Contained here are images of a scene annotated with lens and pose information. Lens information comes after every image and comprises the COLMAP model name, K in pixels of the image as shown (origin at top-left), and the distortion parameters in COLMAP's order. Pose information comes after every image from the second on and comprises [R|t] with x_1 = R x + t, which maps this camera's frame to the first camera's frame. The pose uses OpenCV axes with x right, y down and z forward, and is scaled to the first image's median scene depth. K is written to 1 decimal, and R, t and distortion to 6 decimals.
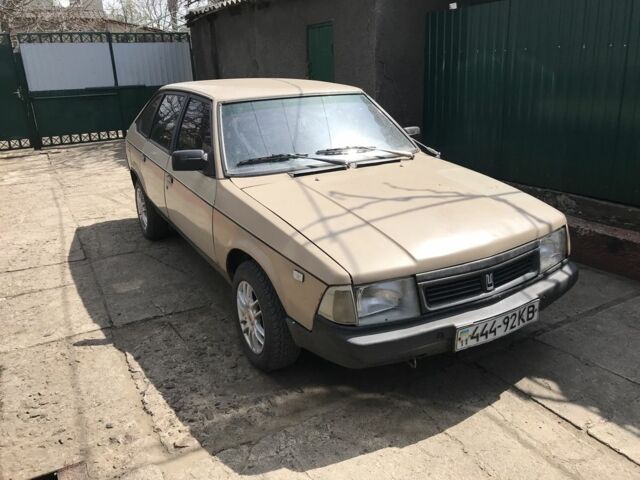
lens RADIAL K [[532.0, 0, 317.2], [0, 532.0, 239.1], [0, 0, 1]] dist [0.010554, 0.003871]
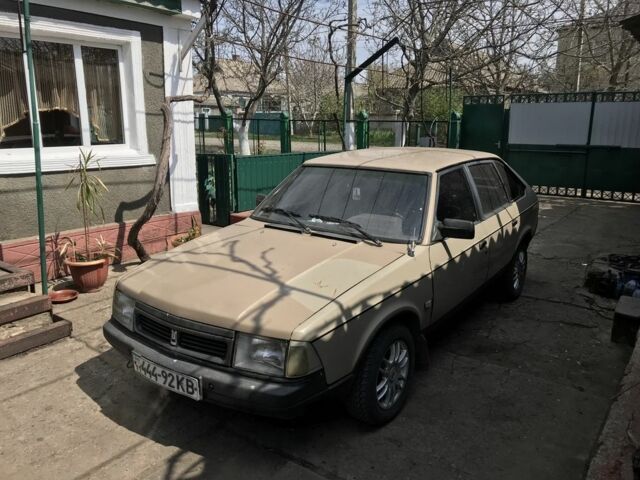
lens RADIAL K [[532.0, 0, 317.2], [0, 532.0, 239.1], [0, 0, 1]] dist [0.010554, 0.003871]
pose [[0.394345, 0.239474, -0.887211, 1.197492], [-0.310680, 0.943344, 0.116536, -0.295230], [0.864853, 0.229683, 0.446403, 0.605104]]
